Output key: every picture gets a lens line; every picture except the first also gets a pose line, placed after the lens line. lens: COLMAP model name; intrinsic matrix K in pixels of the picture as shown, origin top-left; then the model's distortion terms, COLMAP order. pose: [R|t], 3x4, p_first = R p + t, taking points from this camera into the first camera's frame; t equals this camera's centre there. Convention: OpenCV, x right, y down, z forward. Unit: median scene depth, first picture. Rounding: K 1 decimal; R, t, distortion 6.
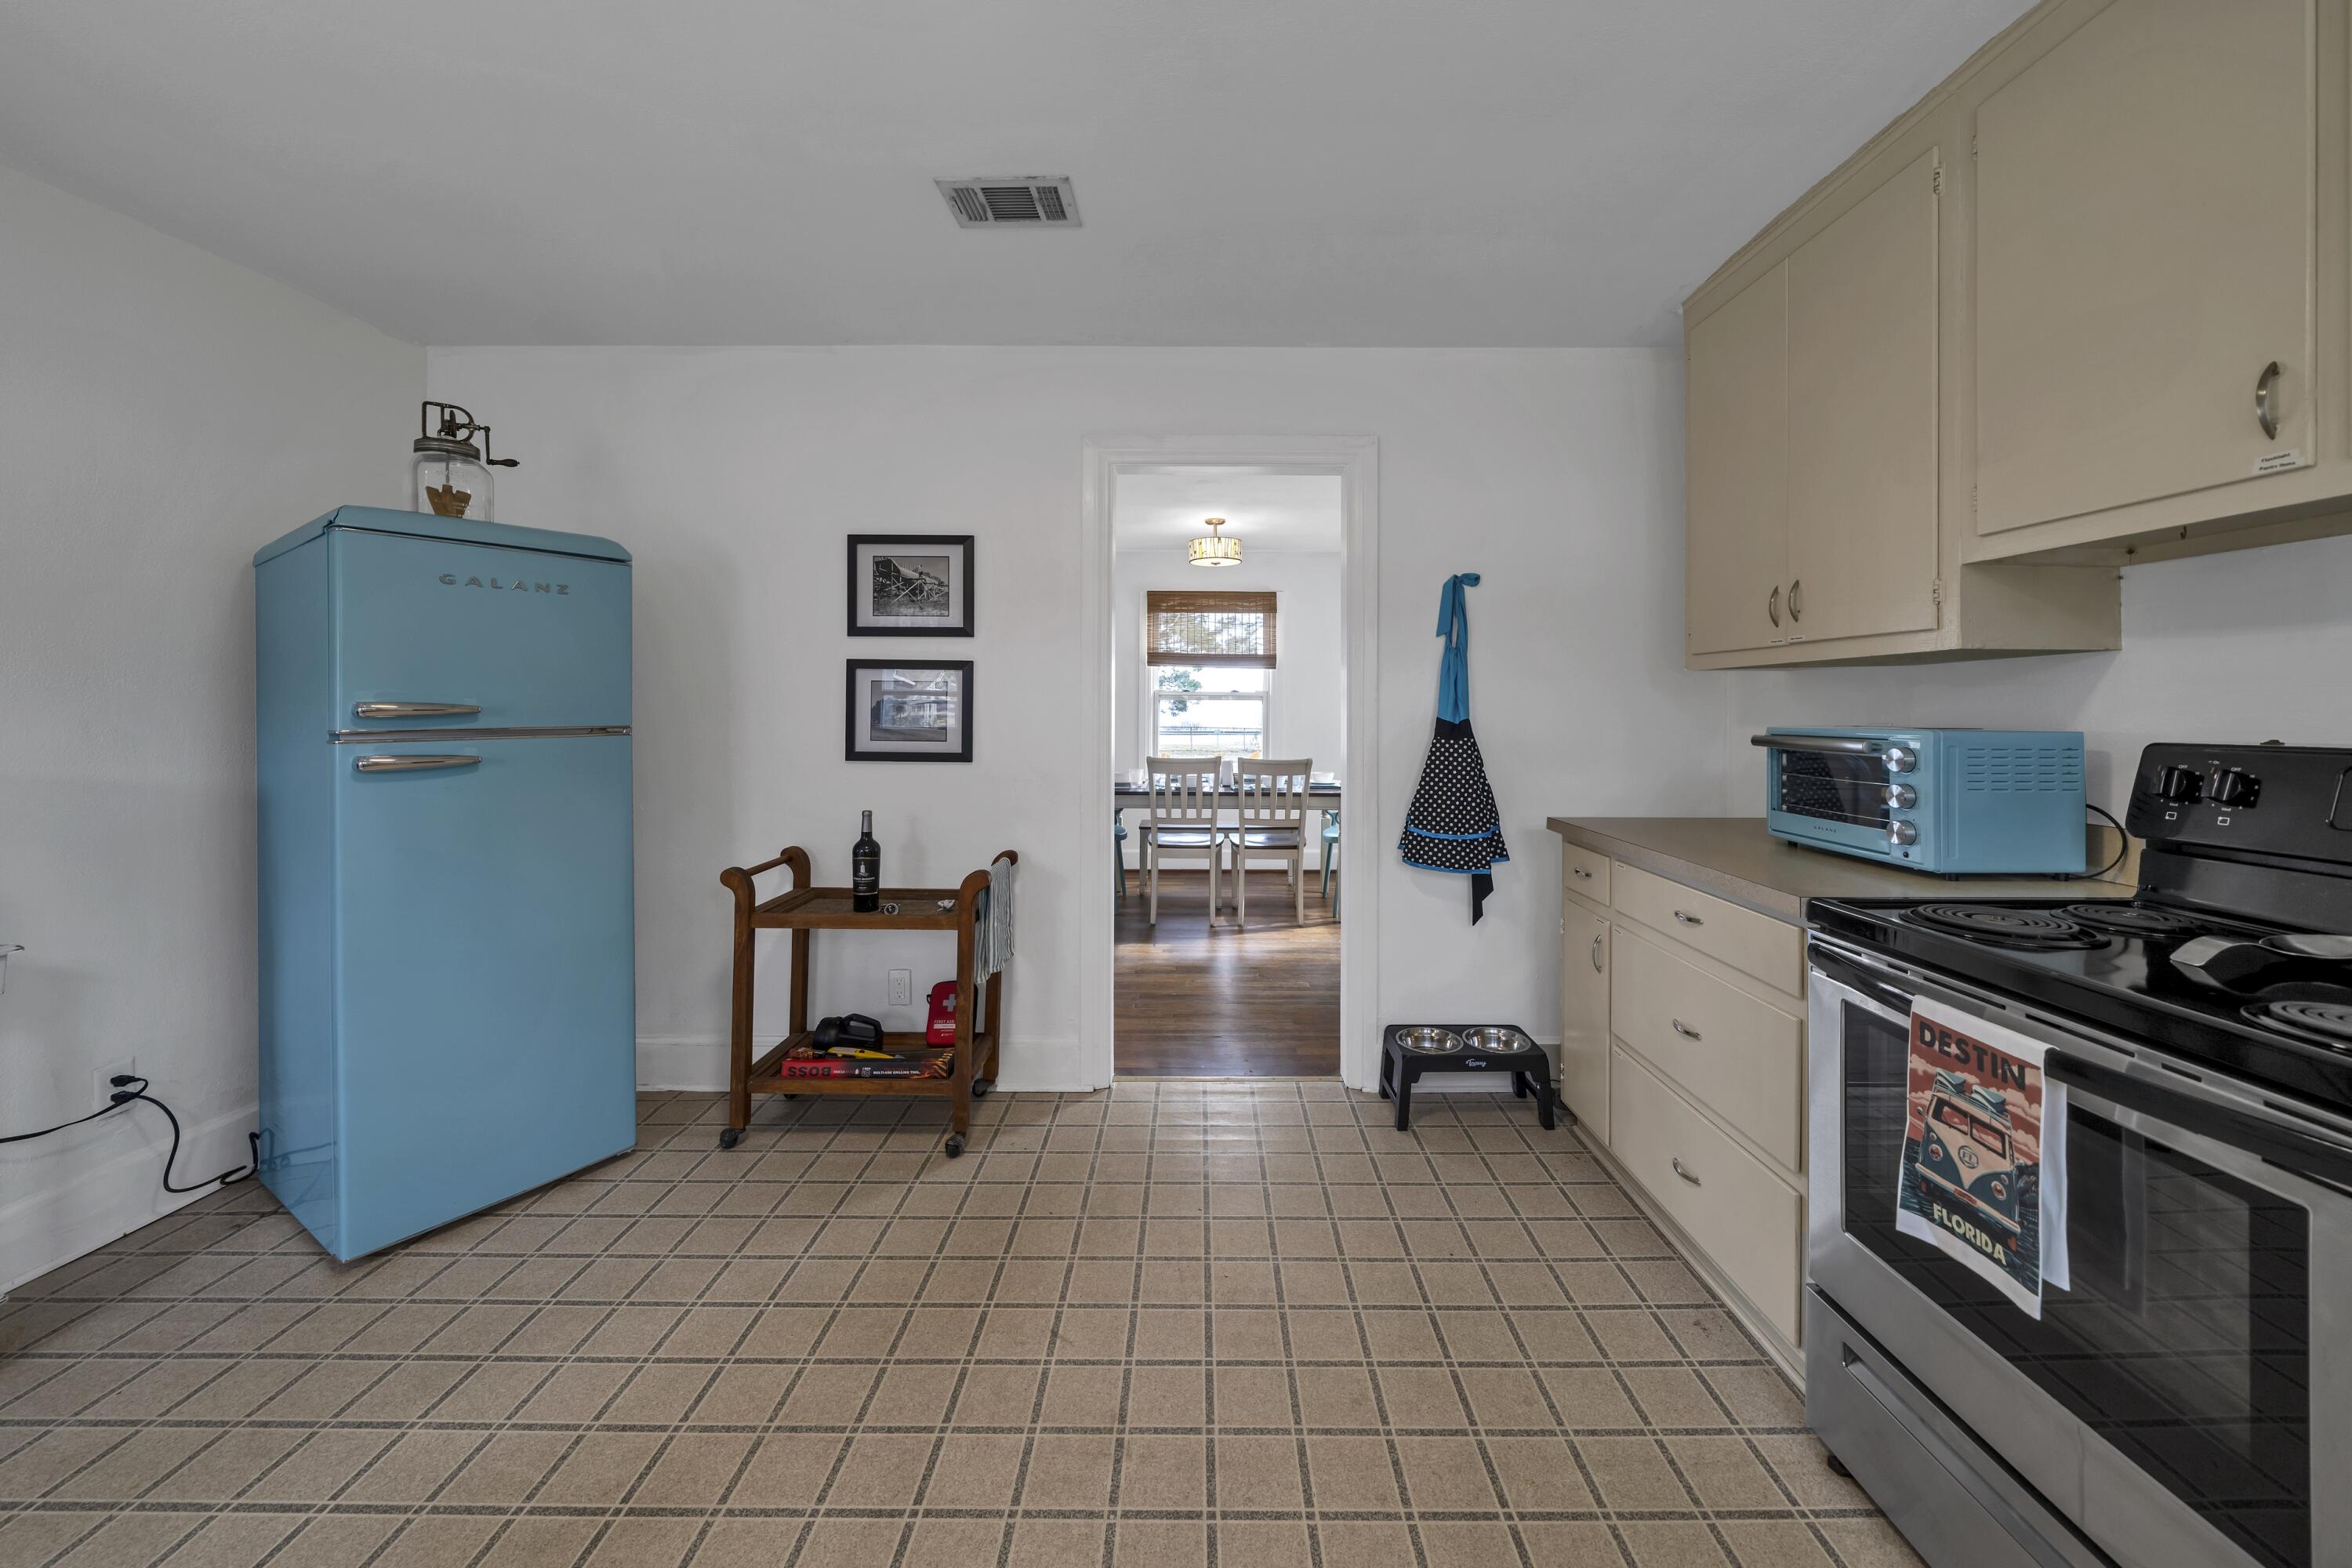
lens RADIAL K [[846.2, 0, 1198.7], [0, 846.2, 700.5], [0, 0, 1]] dist [-0.002117, 0.000065]
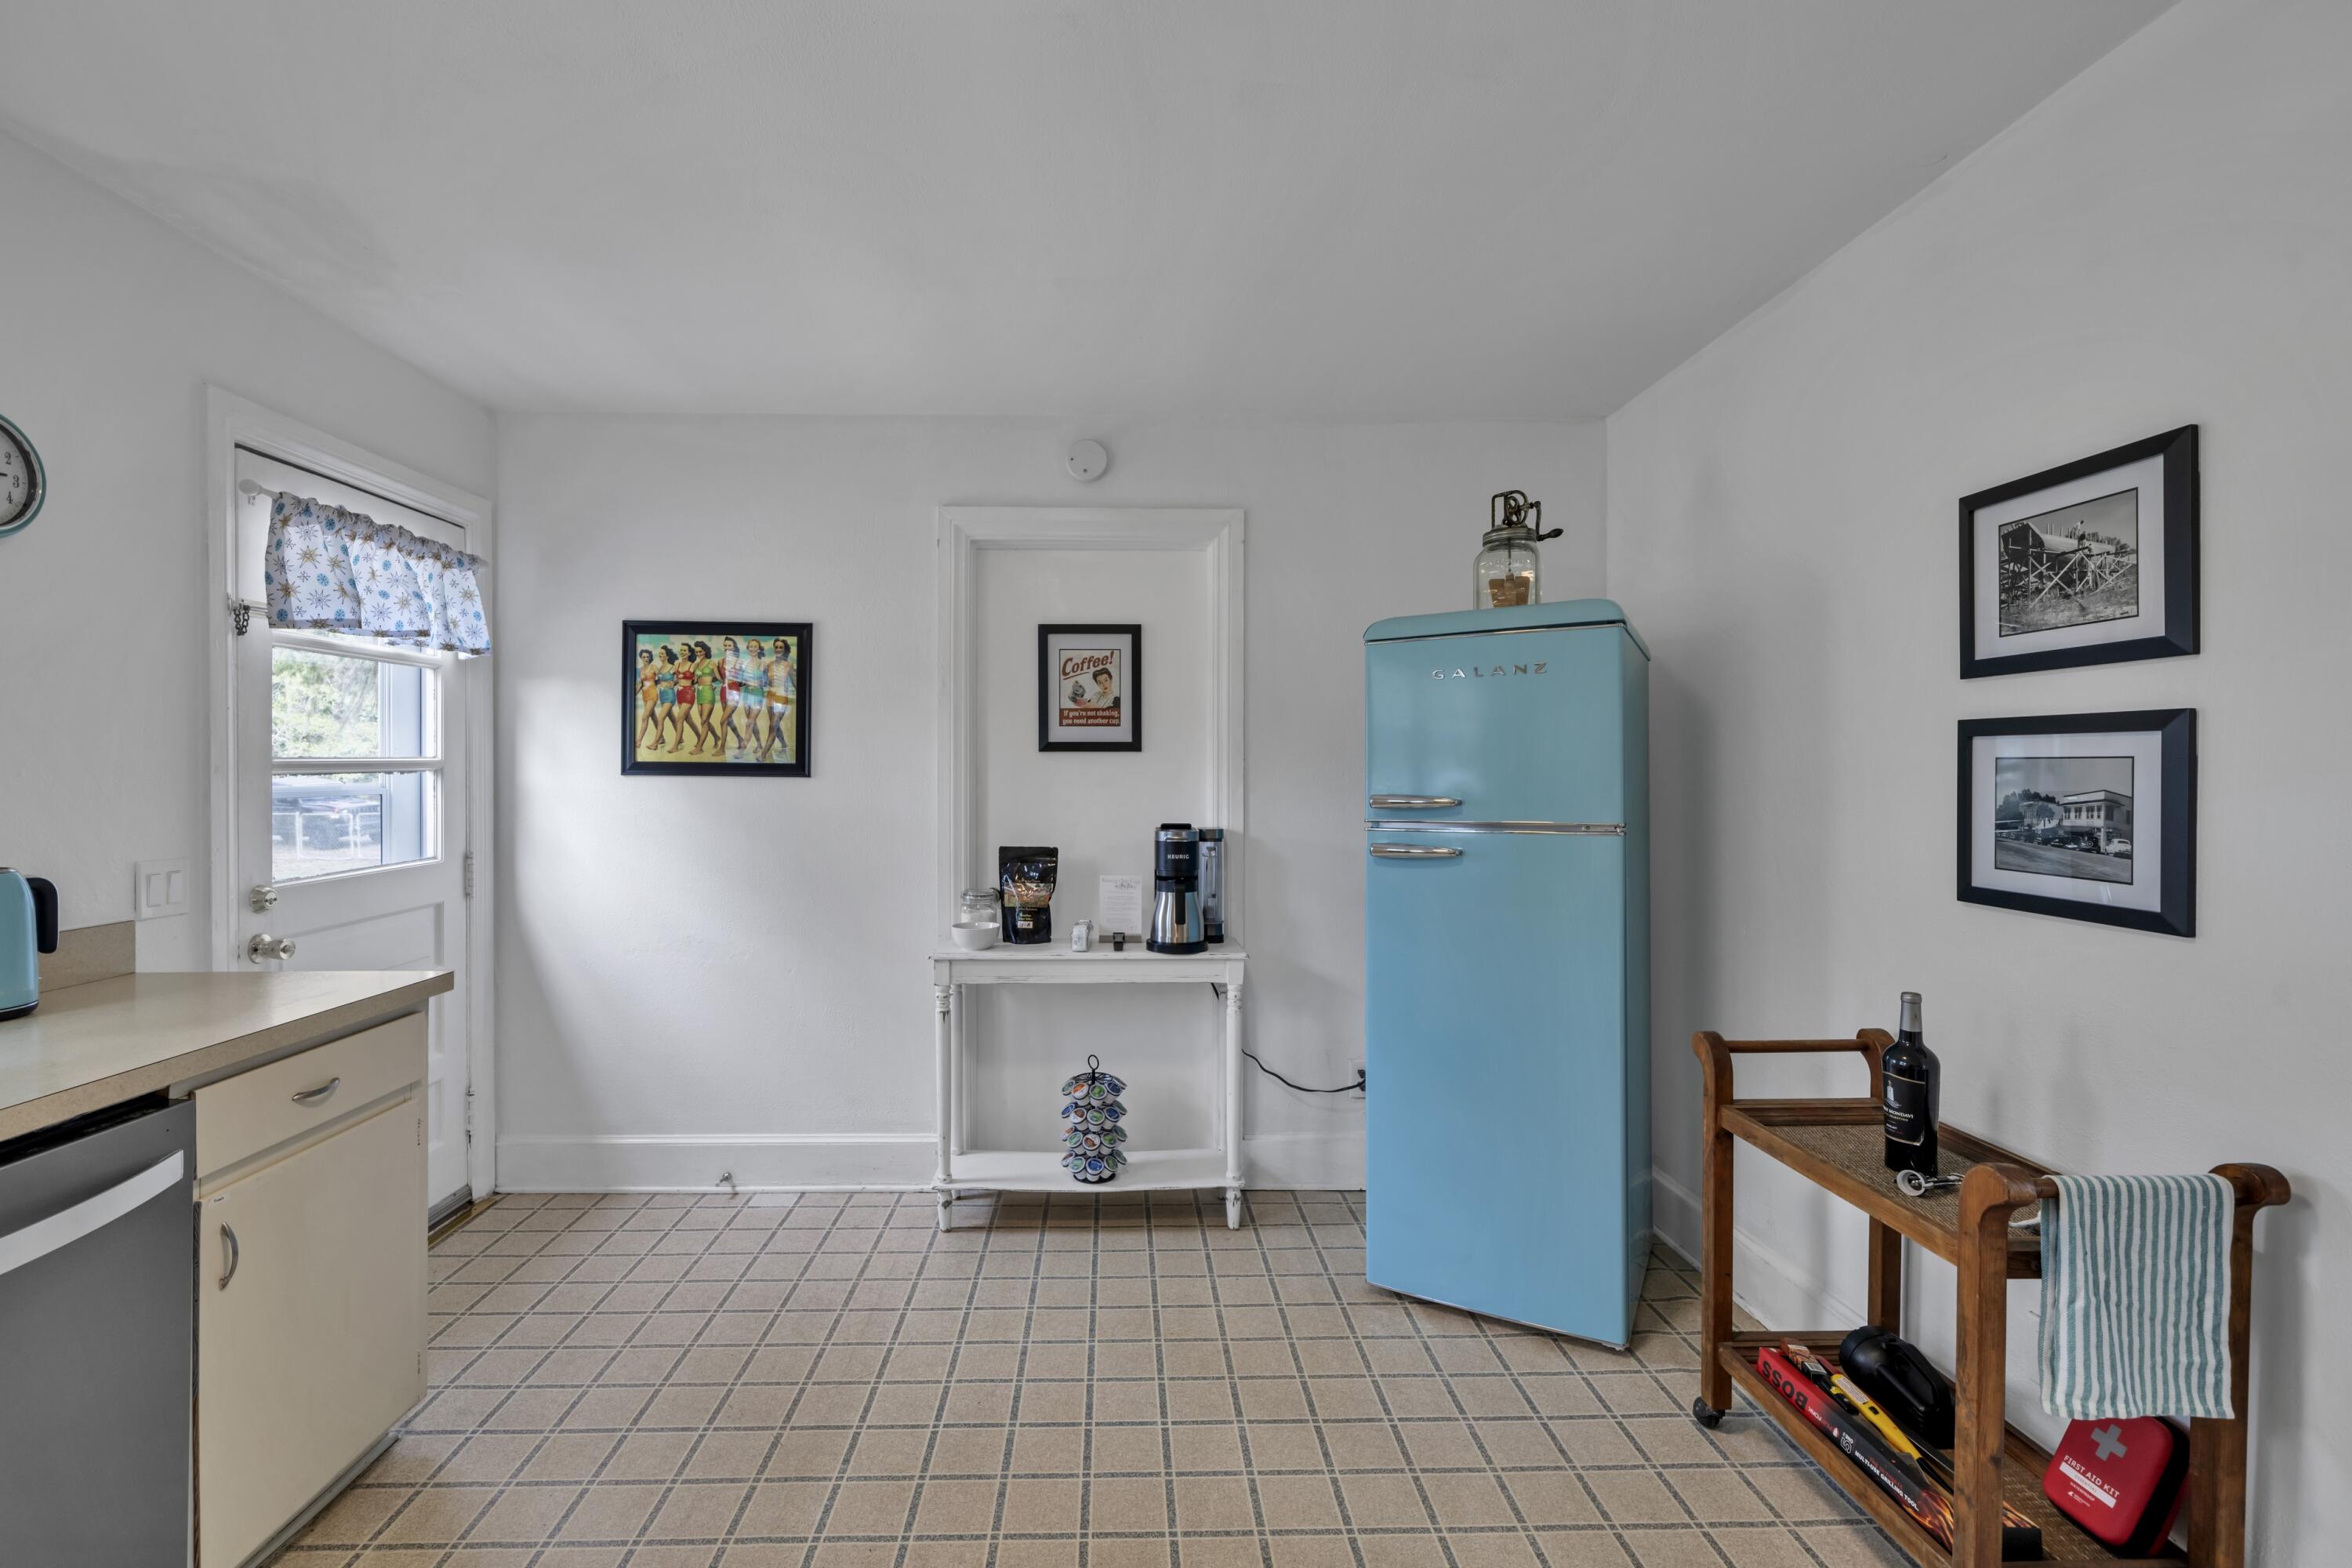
lens RADIAL K [[1039.3, 0, 1127.3], [0, 1039.3, 778.4], [0, 0, 1]] dist [-0.003221, 0.000198]
pose [[0.018013, 0.000979, -0.999837, 0.320730], [0.010238, 0.999947, 0.001164, -0.020345], [0.999785, -0.010257, 0.018002, 0.527731]]
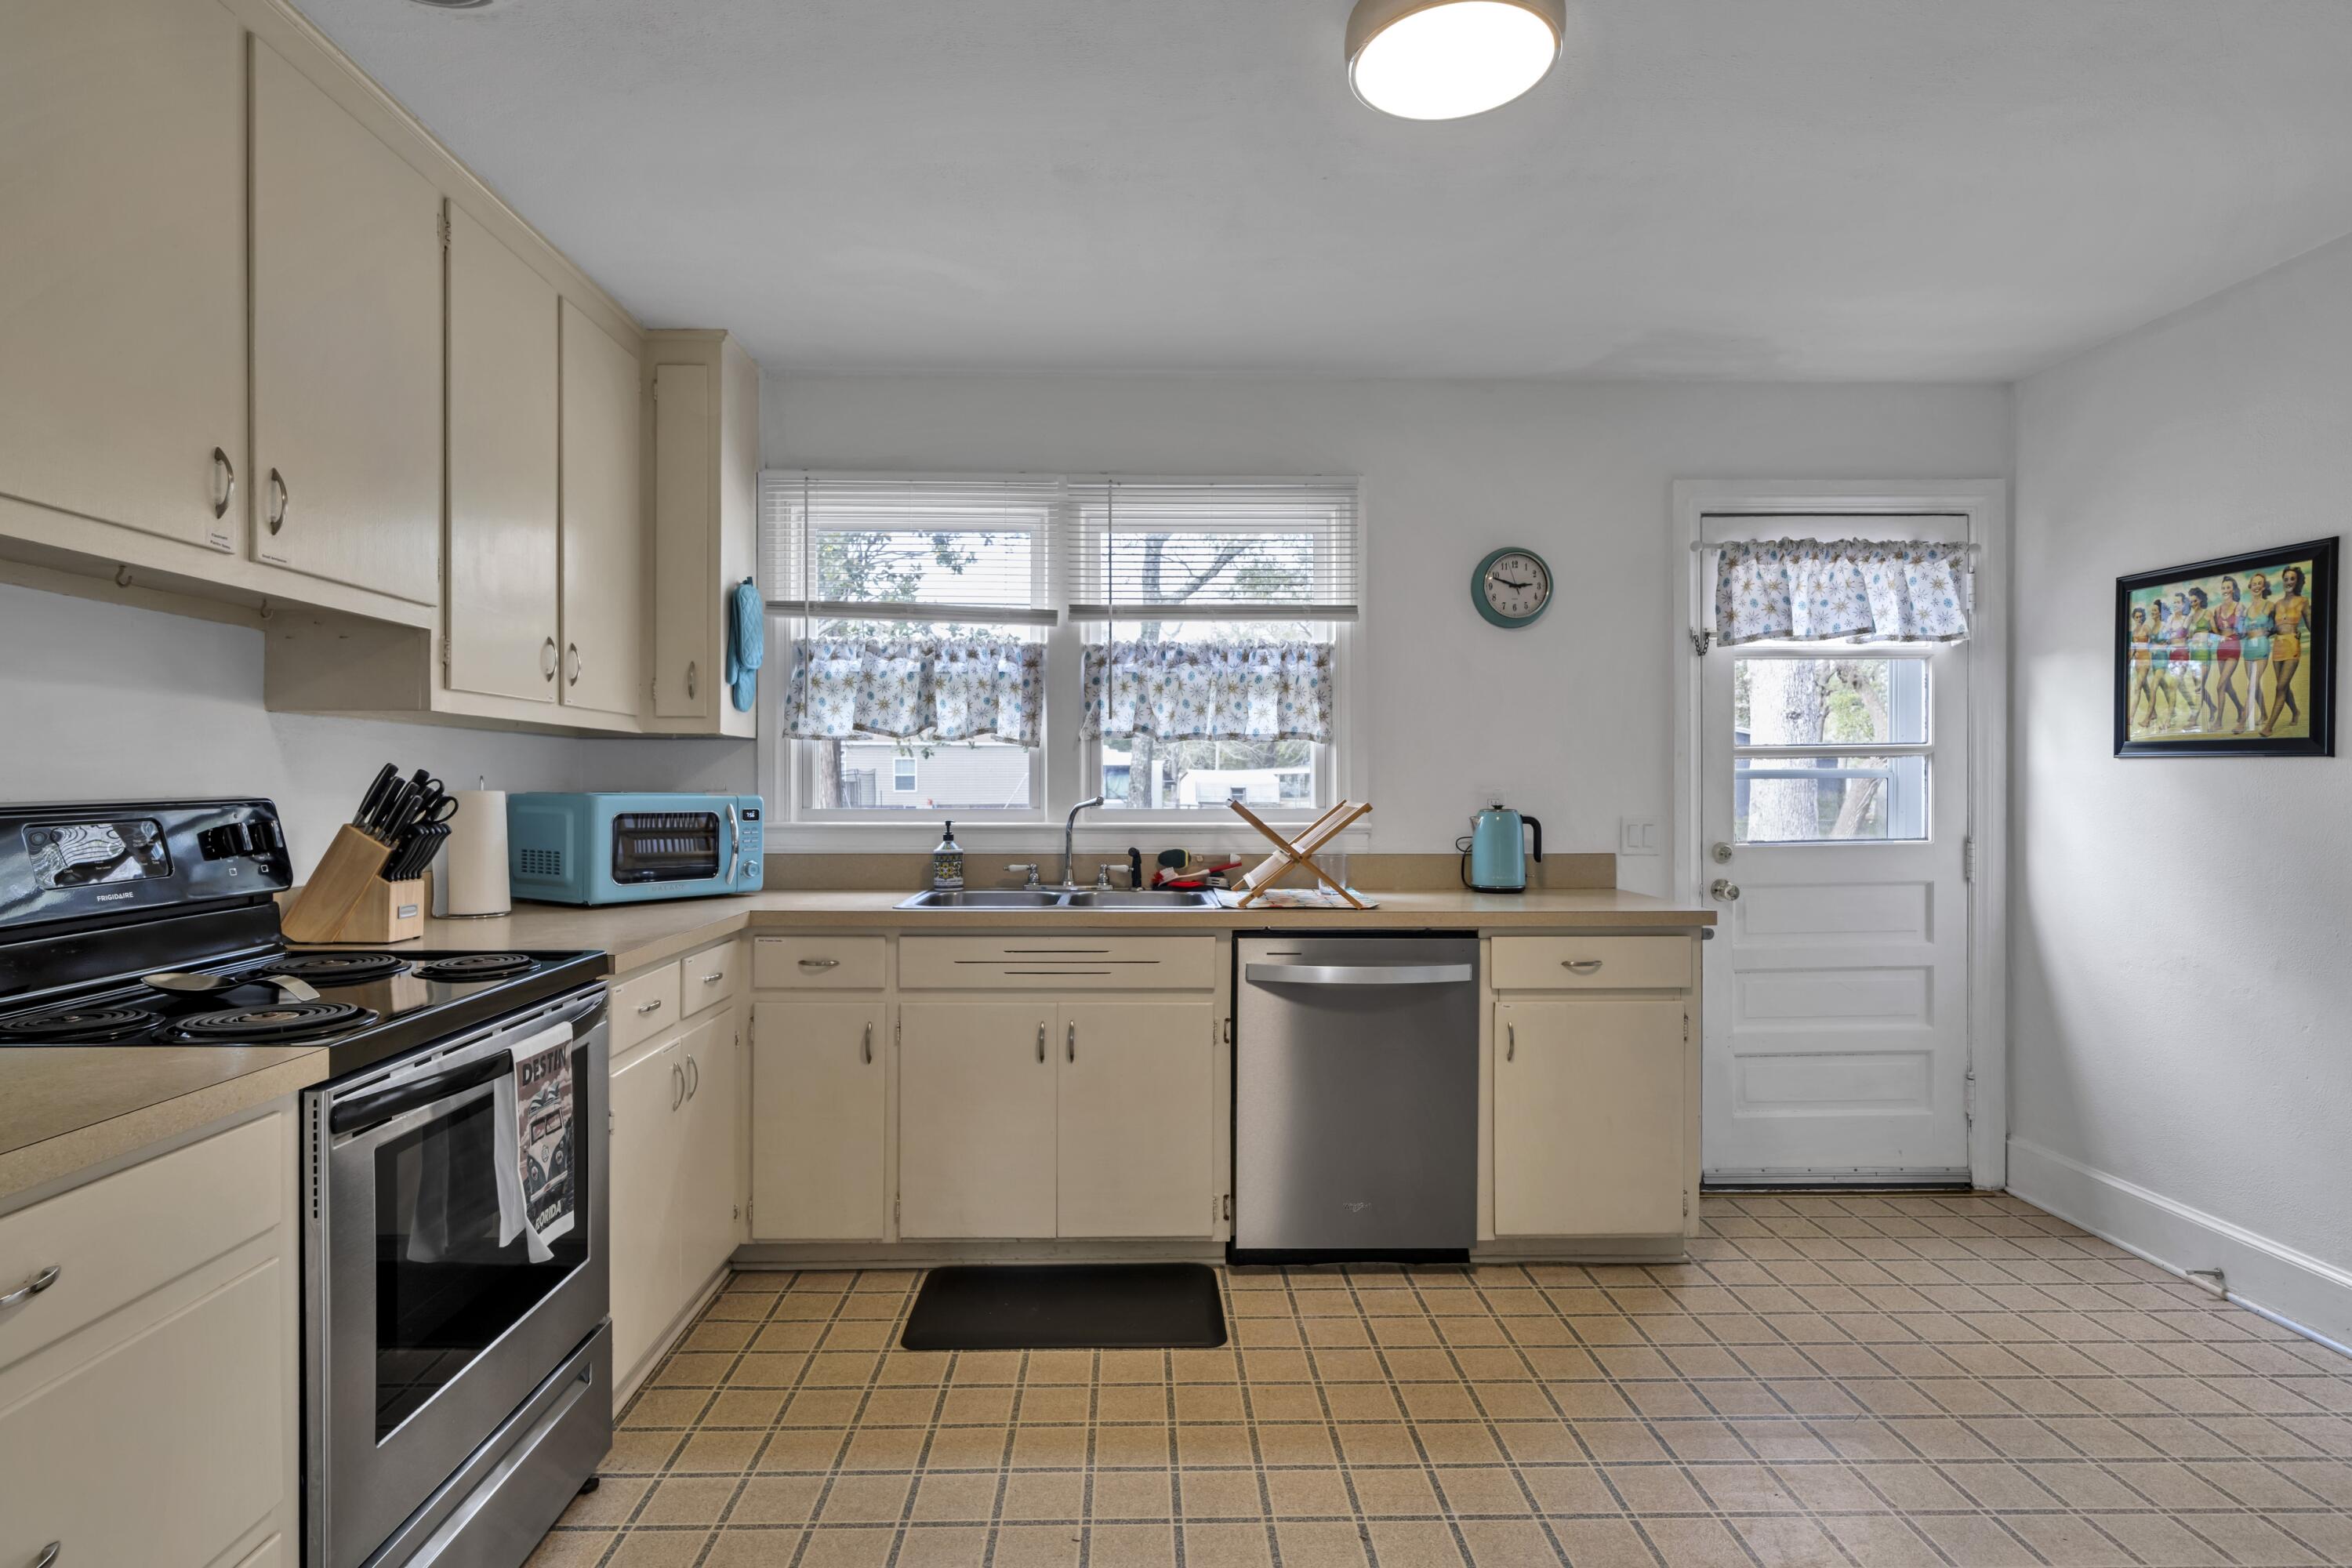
lens RADIAL K [[1216.2, 0, 1170.6], [0, 1216.2, 786.6], [0, 0, 1]] dist [0.013059, -0.001220]
pose [[-0.999506, -0.006554, -0.030732, 0.047110], [-0.006455, 0.999974, -0.003302, 0.015305], [0.030753, -0.003102, -0.999522, 1.263577]]
